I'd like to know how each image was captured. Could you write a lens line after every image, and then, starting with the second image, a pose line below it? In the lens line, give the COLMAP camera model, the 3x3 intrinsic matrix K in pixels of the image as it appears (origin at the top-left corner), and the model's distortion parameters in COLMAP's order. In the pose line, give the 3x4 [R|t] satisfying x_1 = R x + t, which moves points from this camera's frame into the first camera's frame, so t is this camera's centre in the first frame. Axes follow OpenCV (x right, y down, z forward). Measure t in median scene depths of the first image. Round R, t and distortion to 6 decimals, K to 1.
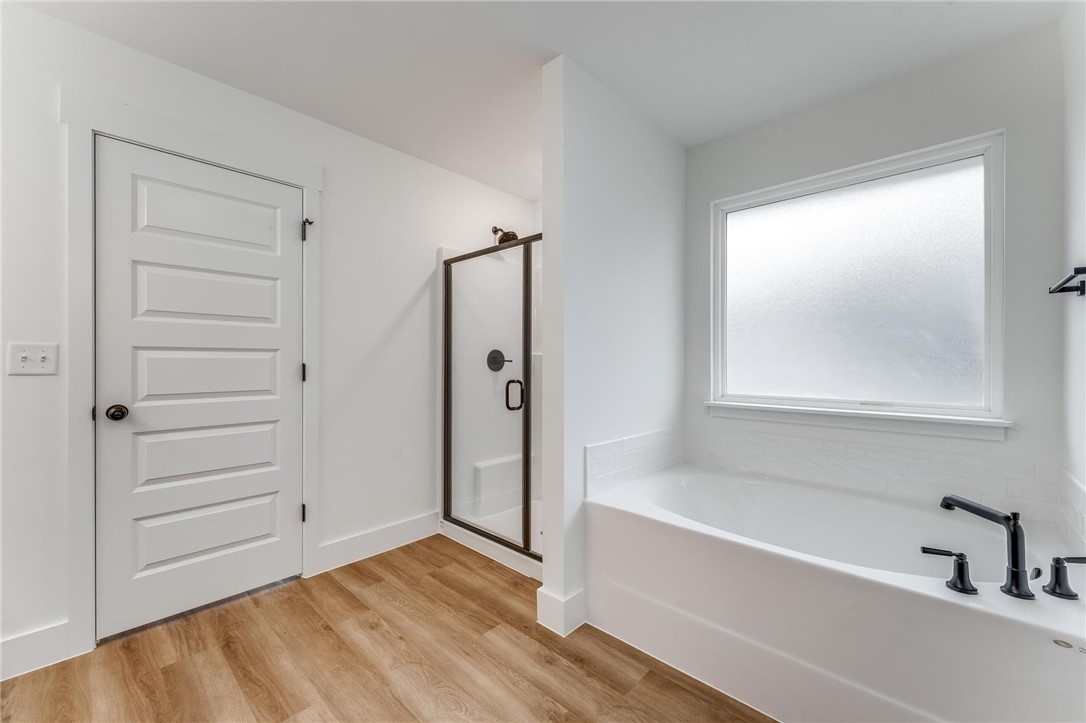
lens RADIAL K [[432.2, 0, 545.4], [0, 432.2, 360.6], [0, 0, 1]] dist [0.000893, -0.000183]
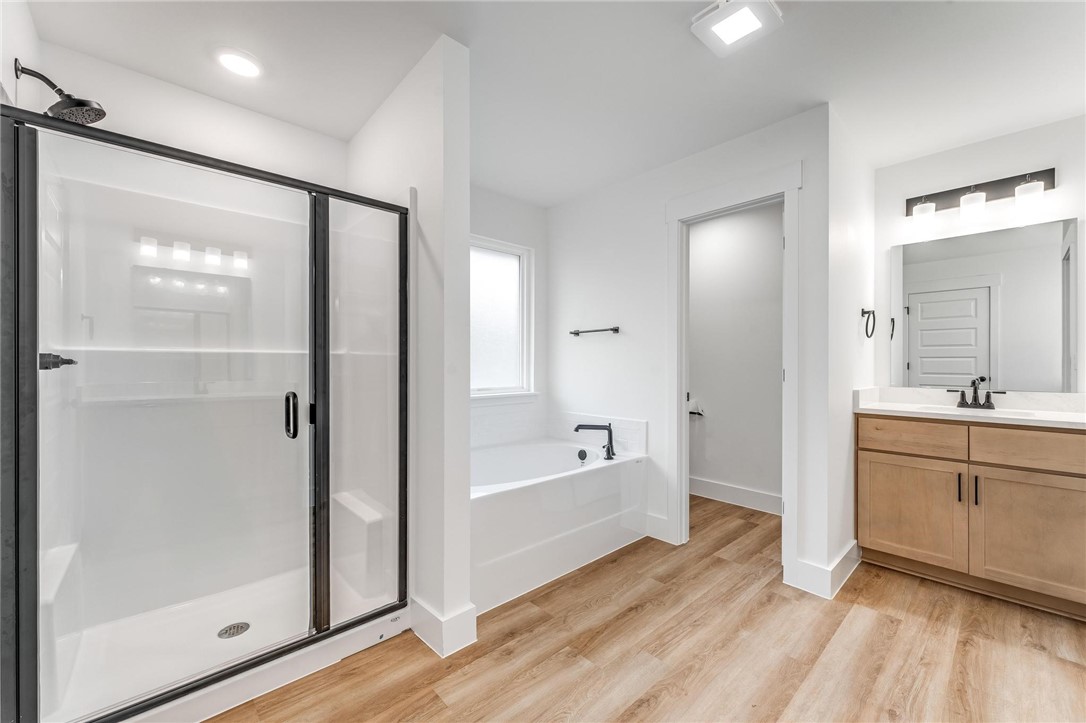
lens RADIAL K [[432.2, 0, 545.4], [0, 432.2, 360.6], [0, 0, 1]] dist [0.000893, -0.000183]
pose [[0.077753, 0.001188, 0.996972, -0.987016], [-0.003118, 0.999995, -0.000948, -0.004279], [-0.996968, -0.003034, 0.077756, 0.807643]]
